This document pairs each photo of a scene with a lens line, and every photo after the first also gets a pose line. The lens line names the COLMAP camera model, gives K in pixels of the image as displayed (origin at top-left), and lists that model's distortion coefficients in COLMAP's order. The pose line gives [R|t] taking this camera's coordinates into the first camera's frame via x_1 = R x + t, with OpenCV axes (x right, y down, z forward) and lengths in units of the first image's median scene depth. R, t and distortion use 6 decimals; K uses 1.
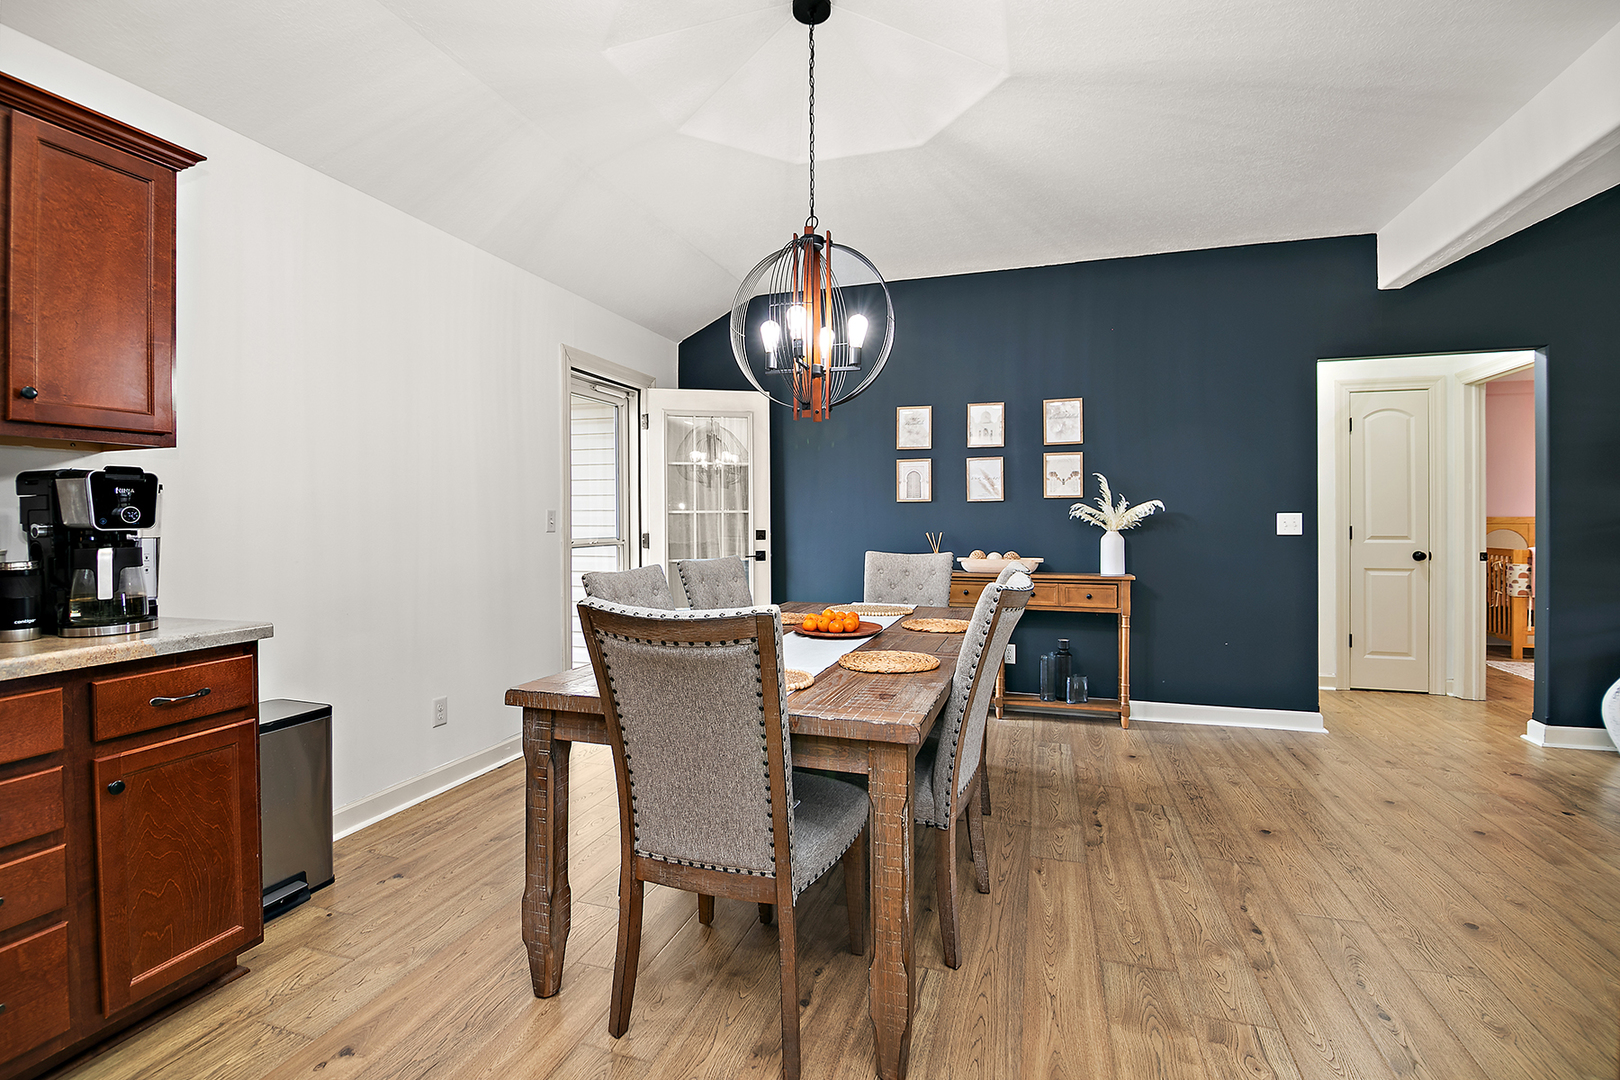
lens RADIAL K [[723.2, 0, 809.7], [0, 723.2, 521.5], [0, 0, 1]] dist [-0.013392, -0.004235]
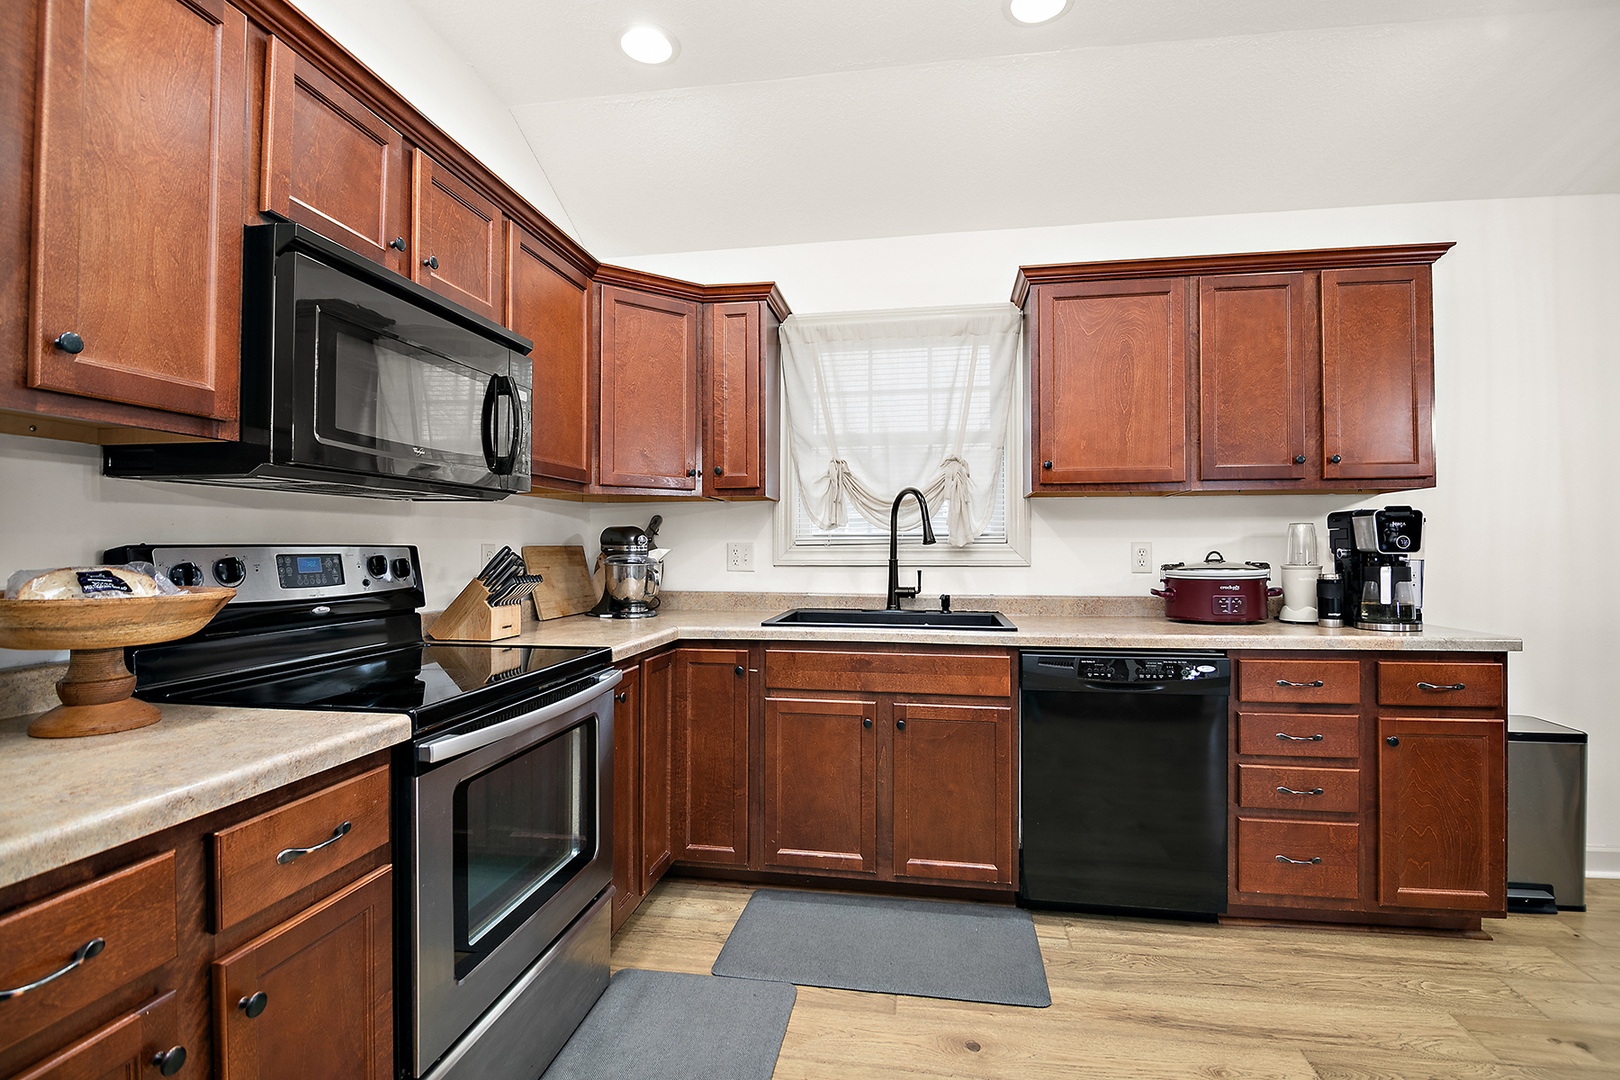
lens RADIAL K [[736.7, 0, 816.5], [0, 736.7, 542.0], [0, 0, 1]] dist [-0.002342, -0.008110]
pose [[0.153365, -0.003319, -0.988164, 0.209414], [-0.002808, 0.999989, -0.003794, -0.001199], [0.988166, 0.003357, 0.153354, -0.265809]]
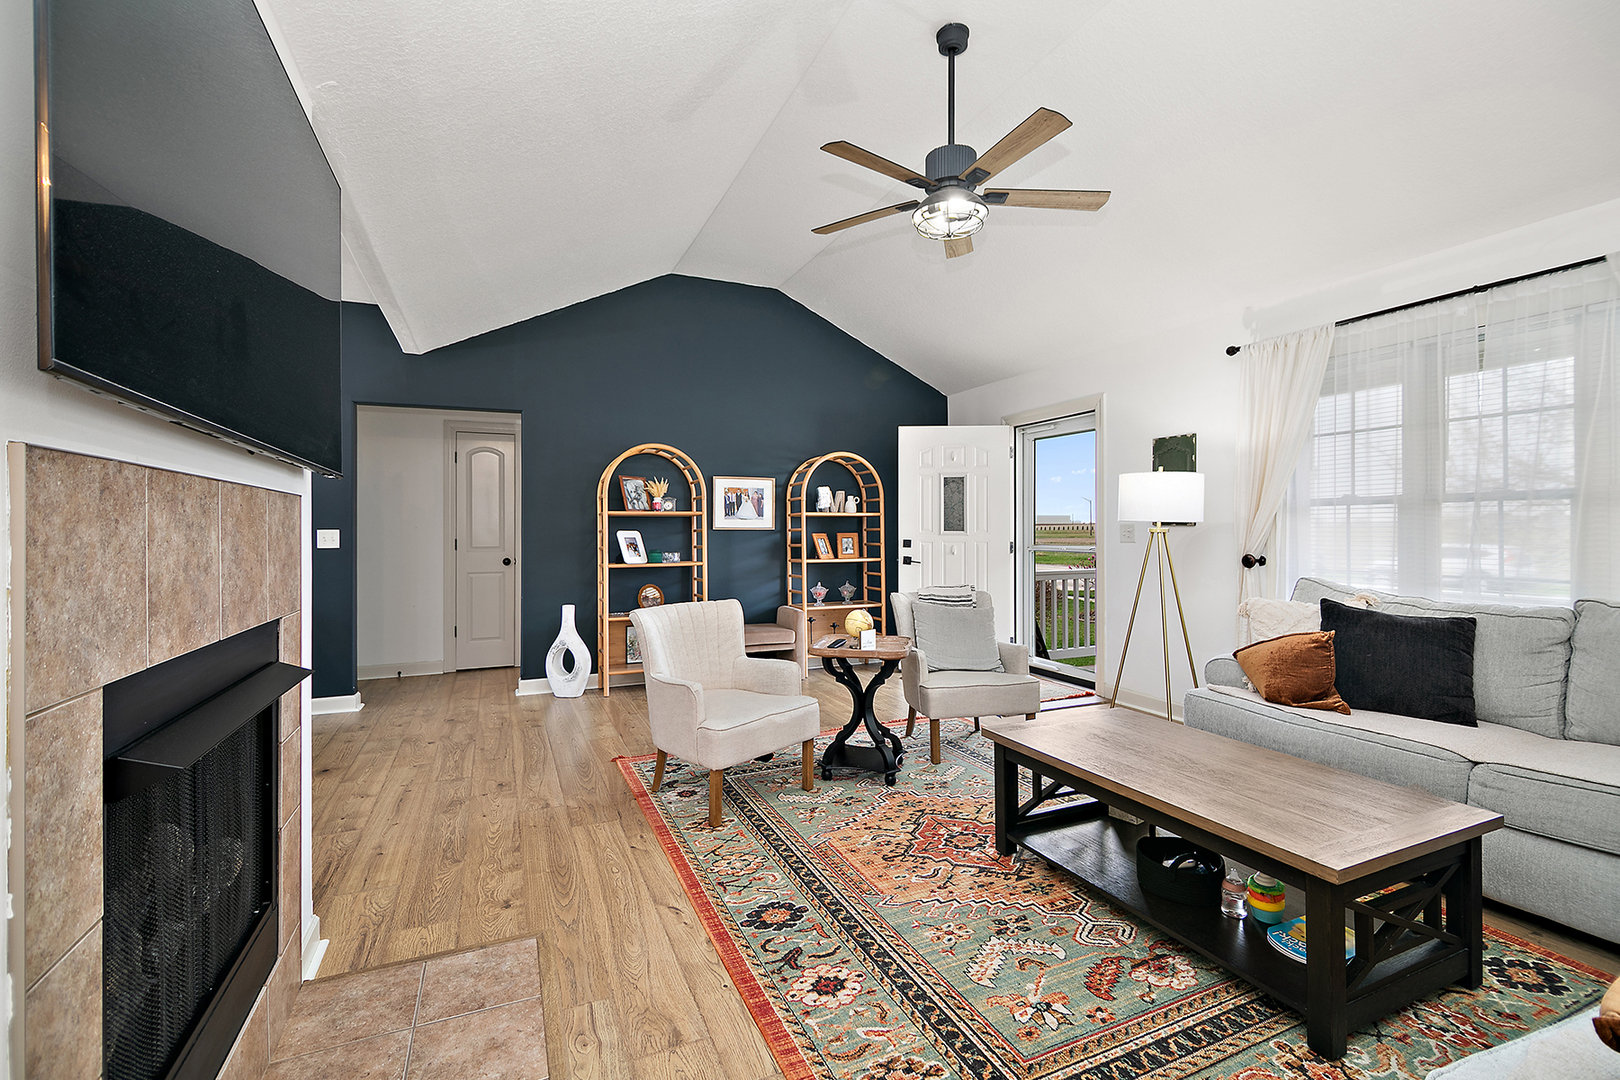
lens RADIAL K [[709.4, 0, 816.9], [0, 709.4, 530.4], [0, 0, 1]] dist [0.002794, -0.000088]
pose [[0.739967, -0.001621, 0.672642, 1.082581], [0.003786, 0.999991, -0.001756, -0.010988], [-0.672633, 0.003846, 0.739966, -0.922862]]
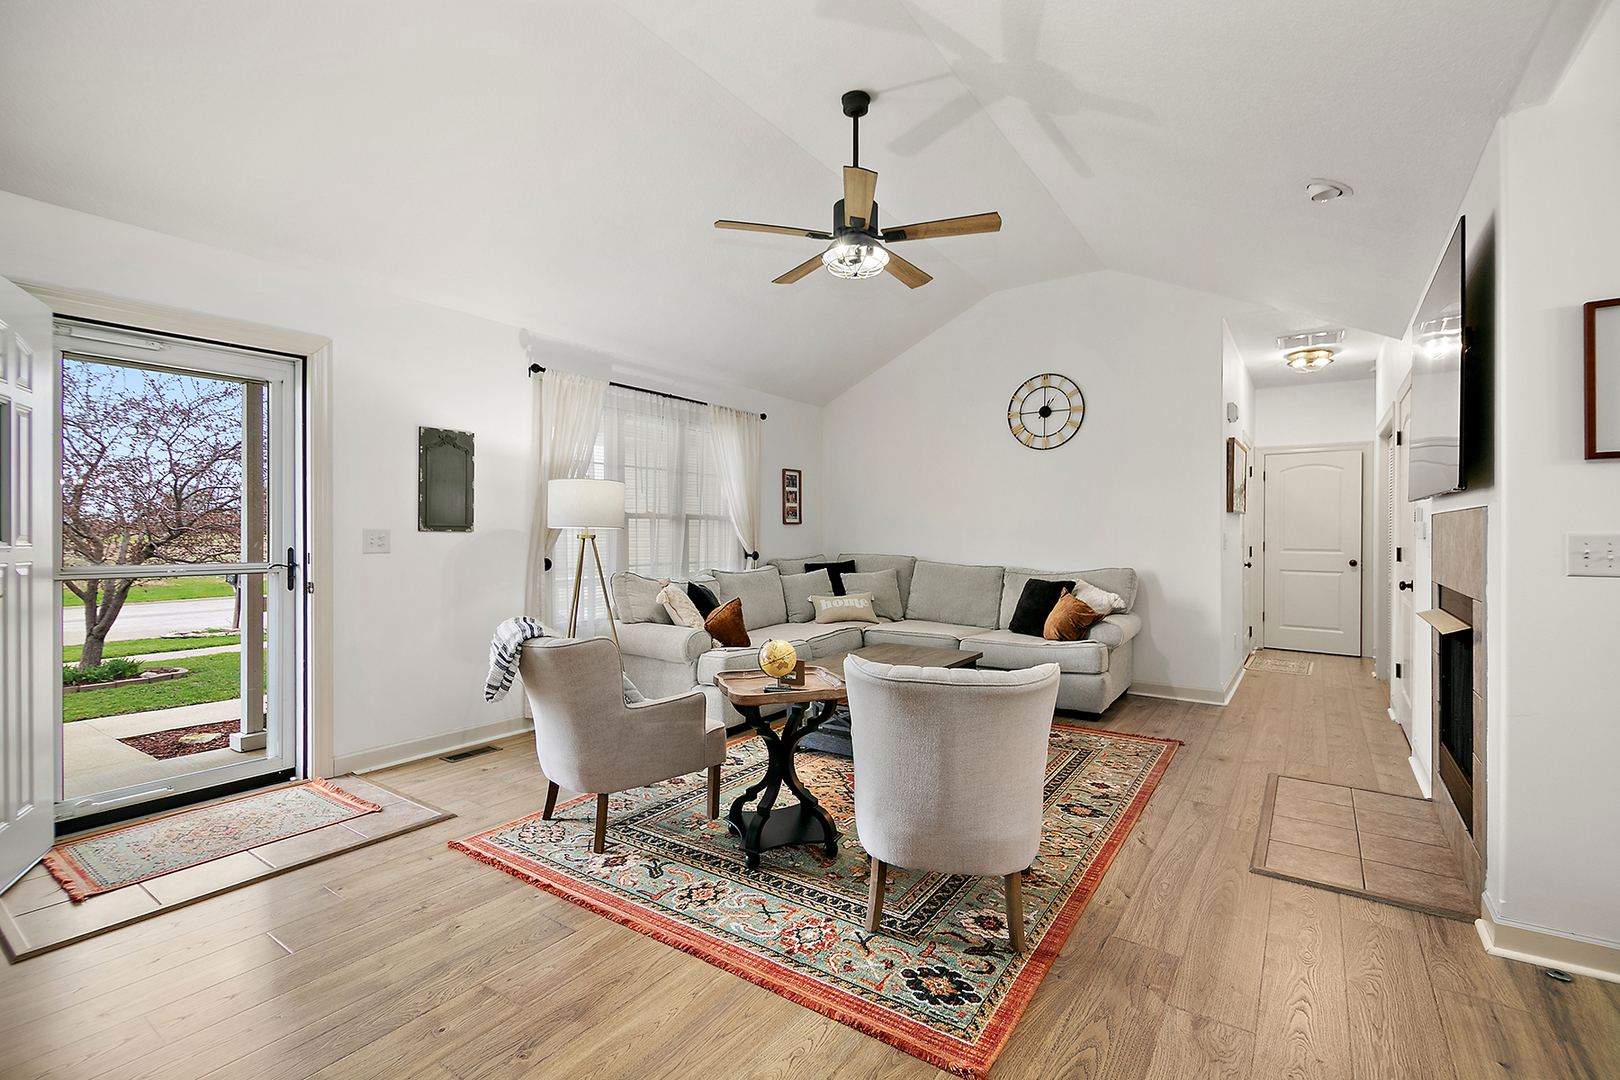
lens RADIAL K [[723.1, 0, 802.5], [0, 723.1, 530.3], [0, 0, 1]] dist [0.014495, -0.007990]
pose [[-0.955859, 0.001636, 0.293822, 1.988170], [0.001703, 0.999999, -0.000030, -0.029557], [-0.293821, 0.000472, -0.955860, 1.938434]]
